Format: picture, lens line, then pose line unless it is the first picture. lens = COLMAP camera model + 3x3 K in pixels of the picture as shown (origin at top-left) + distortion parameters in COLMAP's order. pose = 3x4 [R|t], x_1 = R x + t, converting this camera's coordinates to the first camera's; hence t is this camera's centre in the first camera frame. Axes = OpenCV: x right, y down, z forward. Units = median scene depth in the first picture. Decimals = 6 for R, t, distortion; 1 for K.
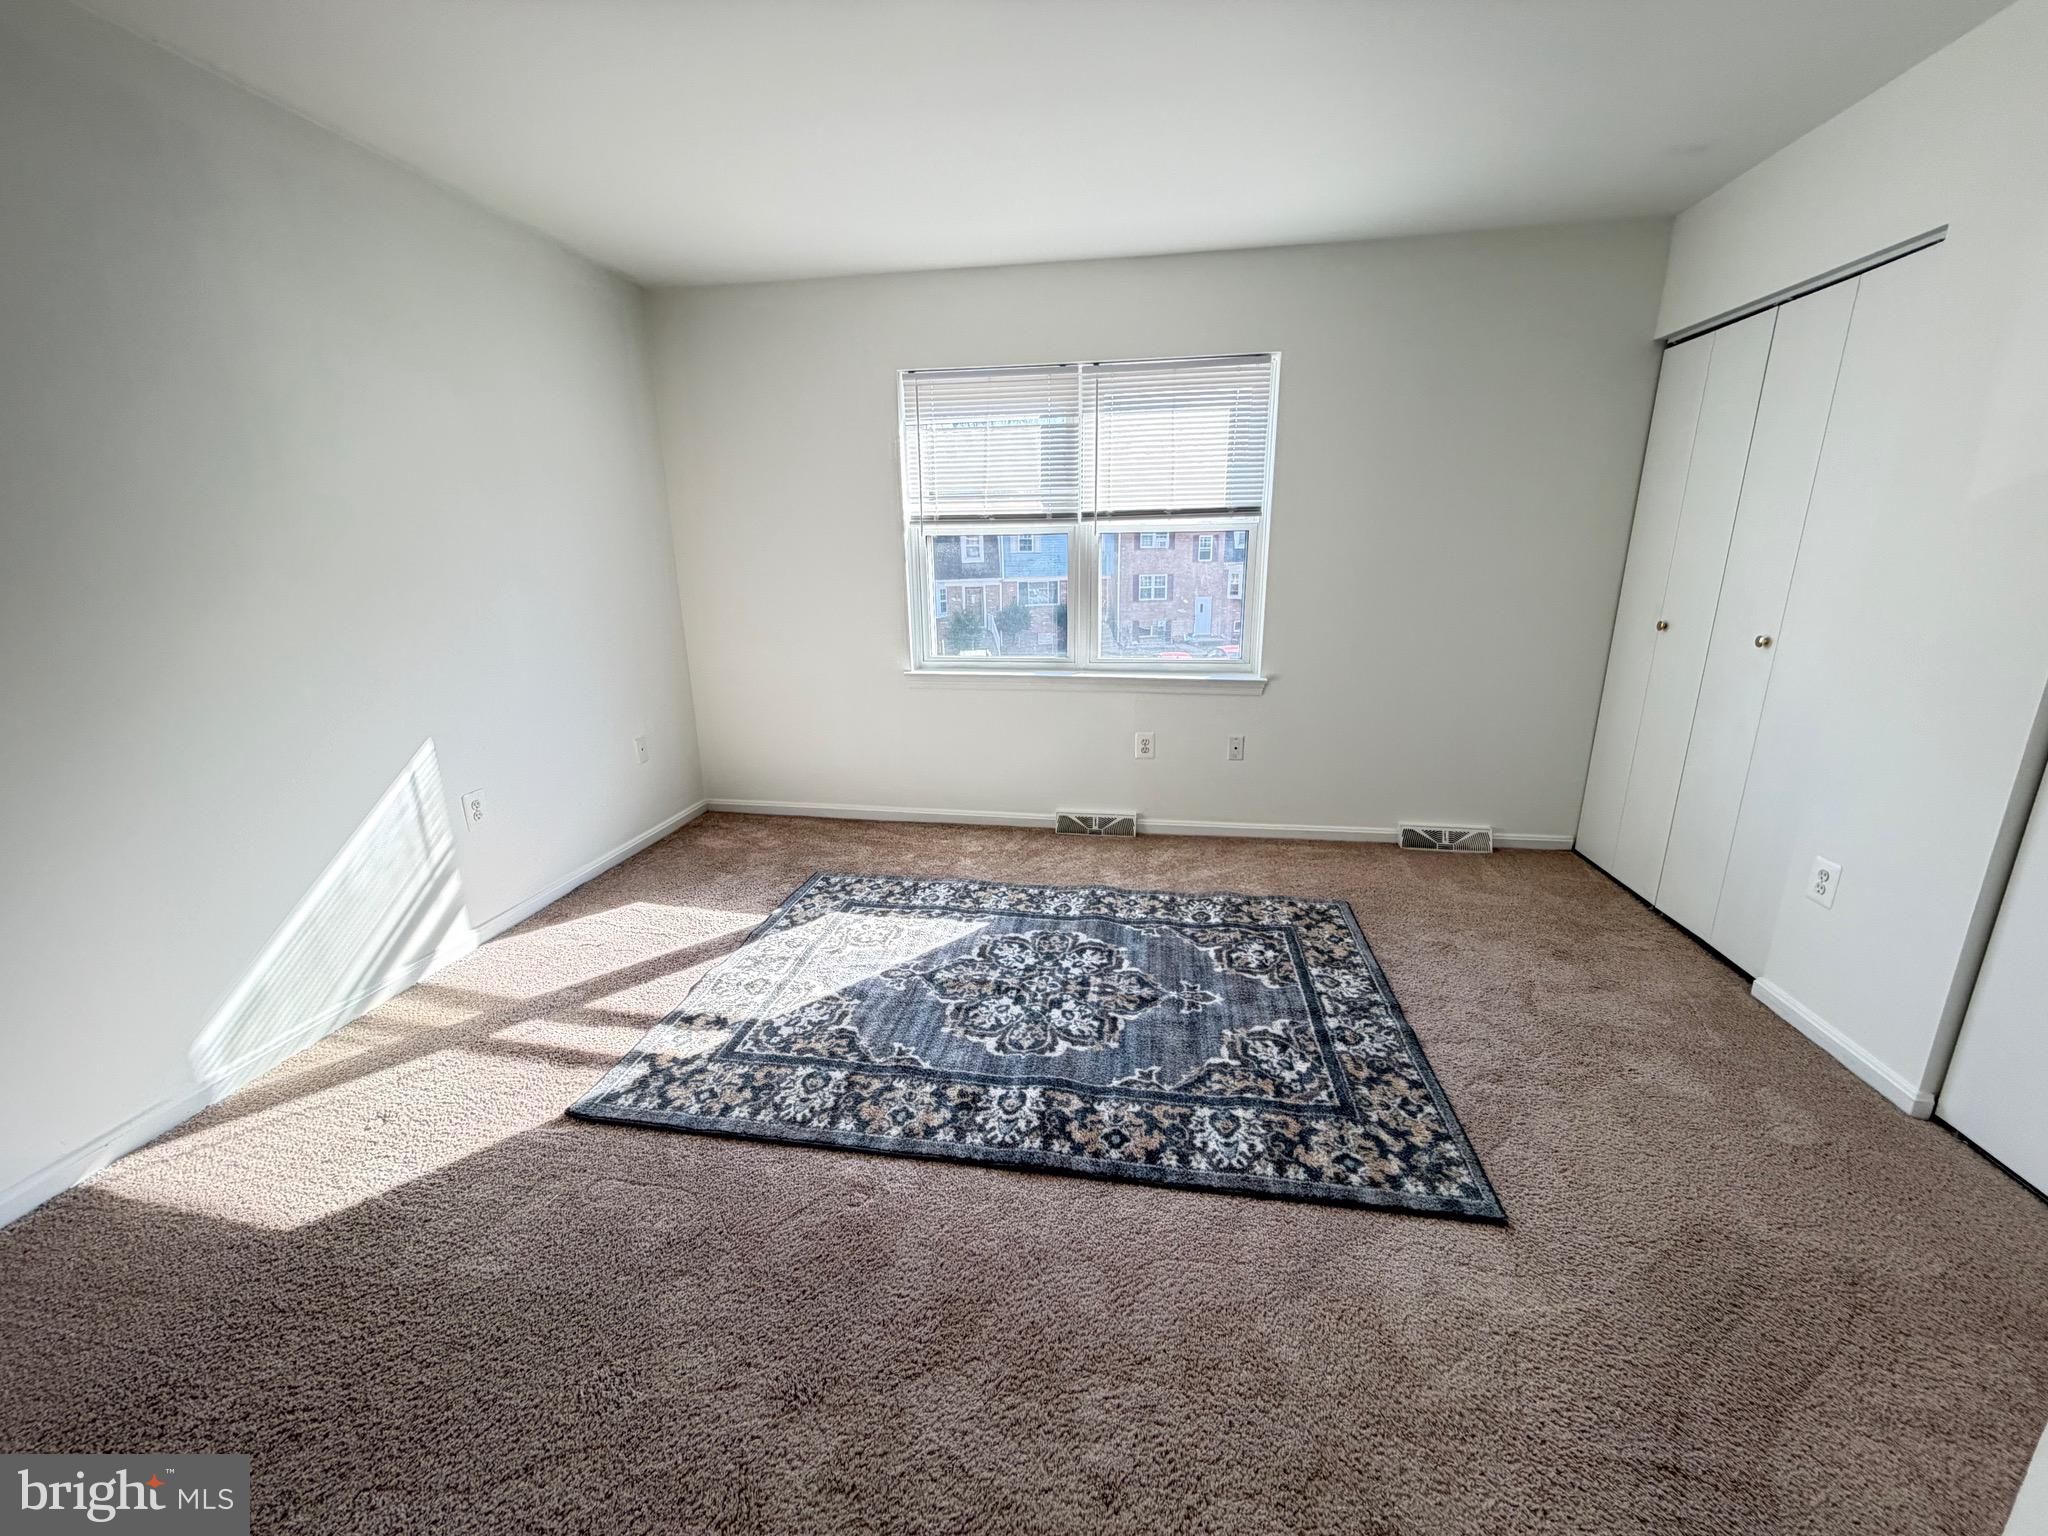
lens RADIAL K [[823.5, 0, 1022.5], [0, 823.5, 766.9], [0, 0, 1]] dist [0.000846, 0.000444]
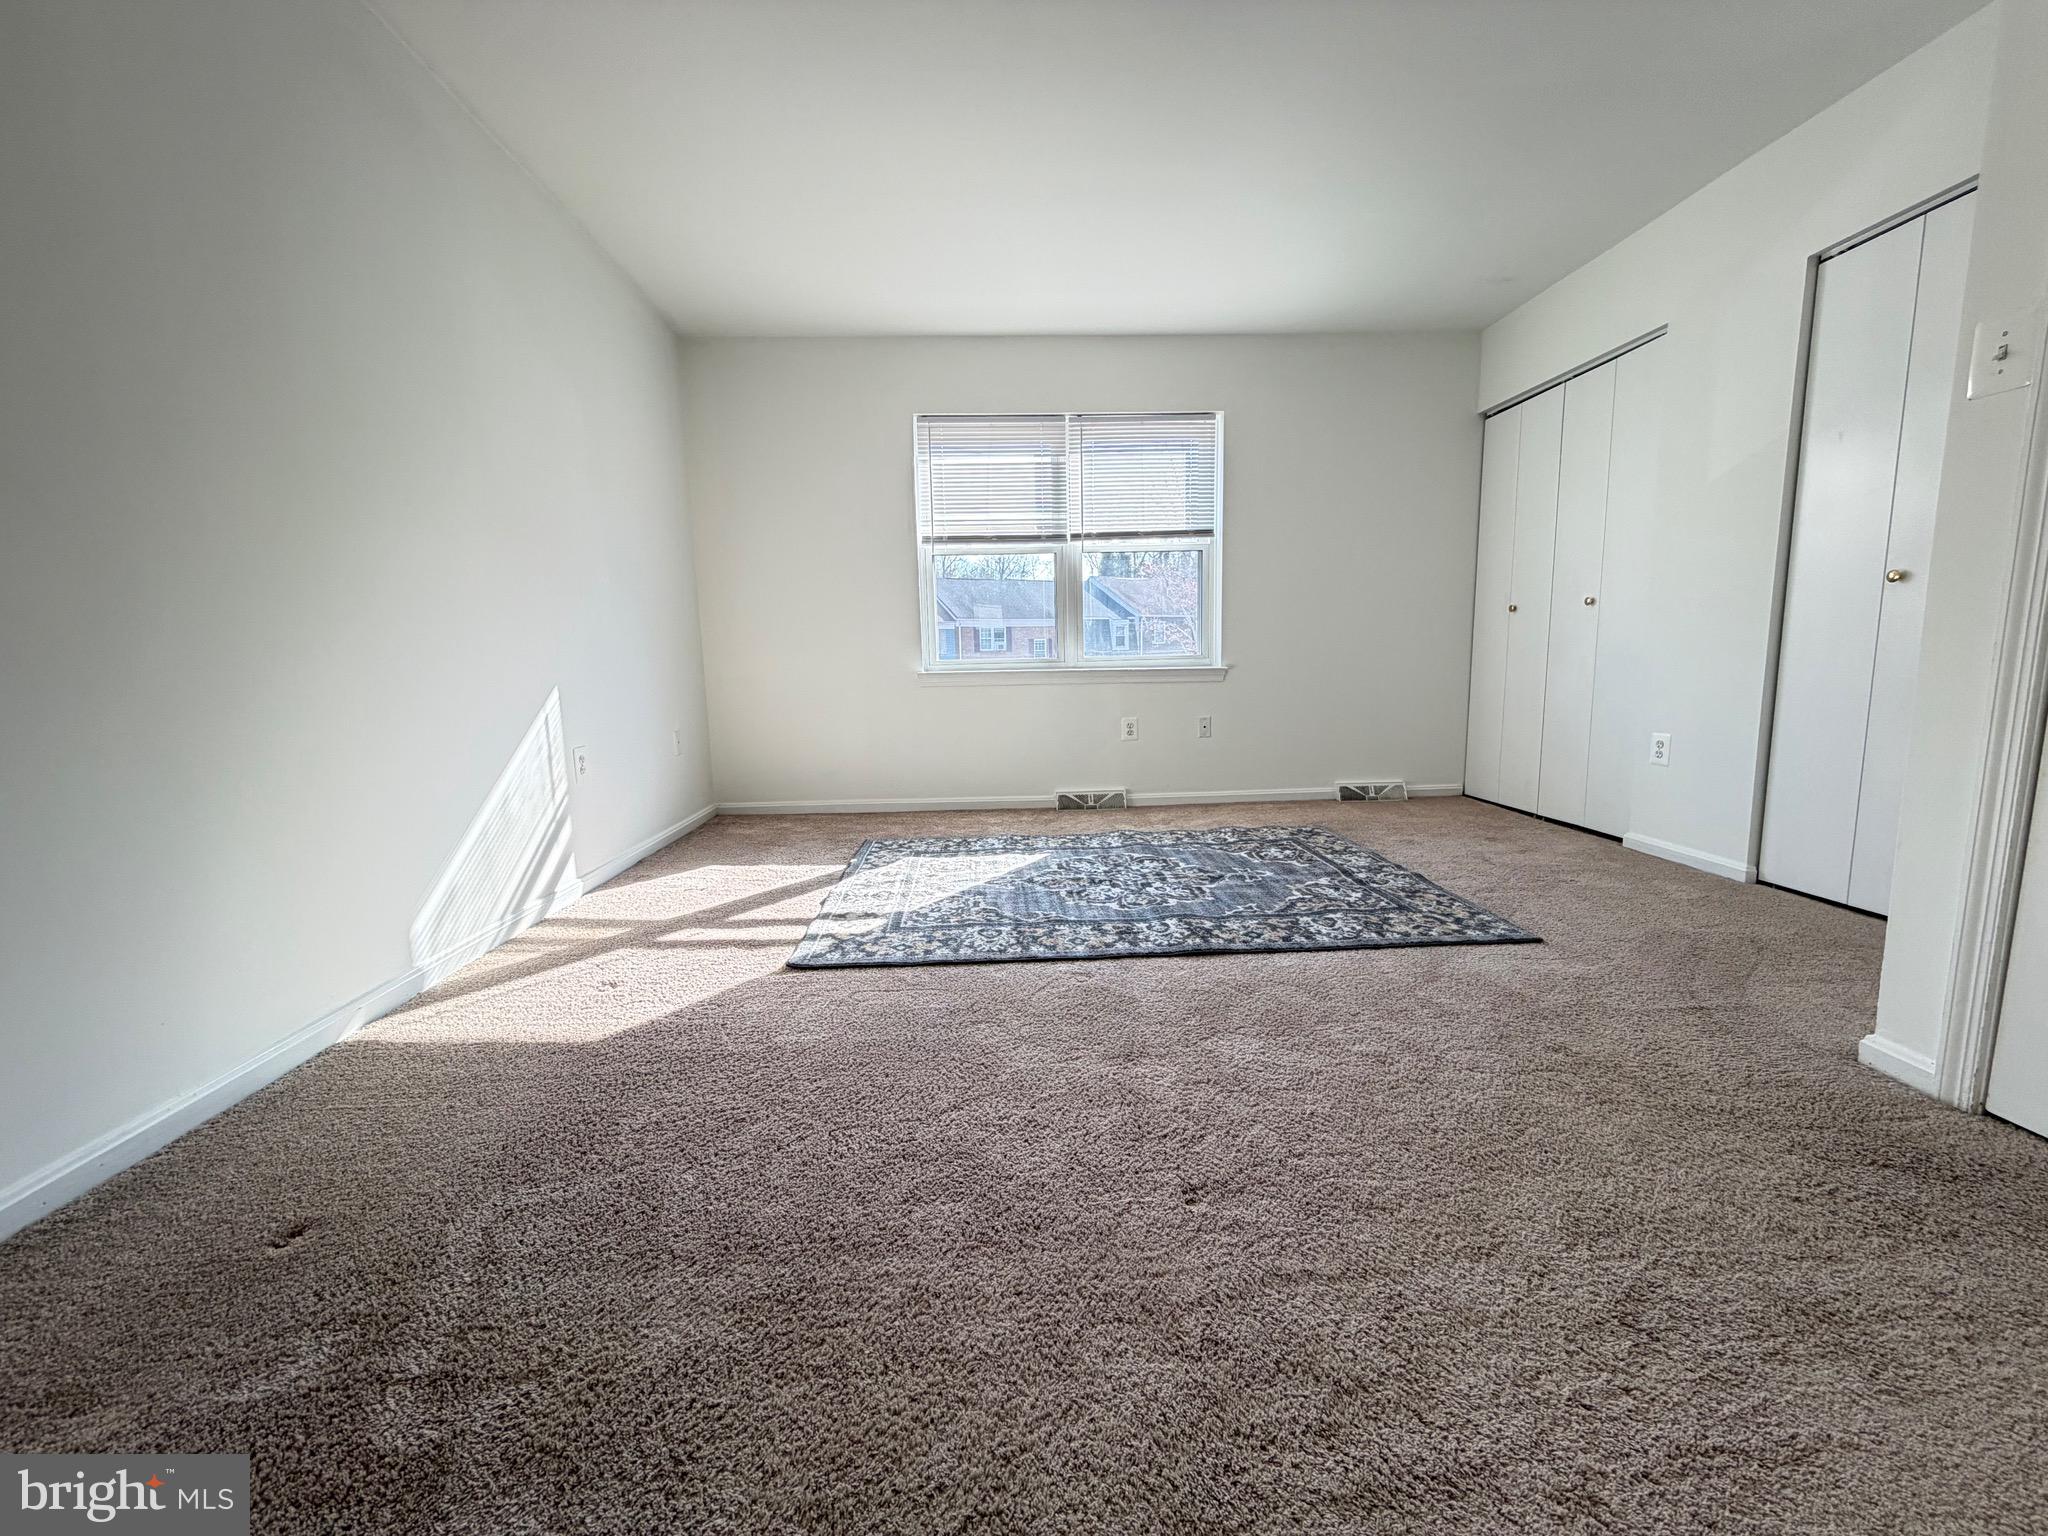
lens RADIAL K [[823.5, 0, 1024.6], [0, 823.5, 768.9], [0, 0, 1]] dist [0.000846, 0.000444]
pose [[0.977686, -0.037212, 0.206752, -0.361987], [0.064052, 0.990127, -0.124684, 0.249789], [-0.200071, 0.135145, 0.970416, -0.147392]]
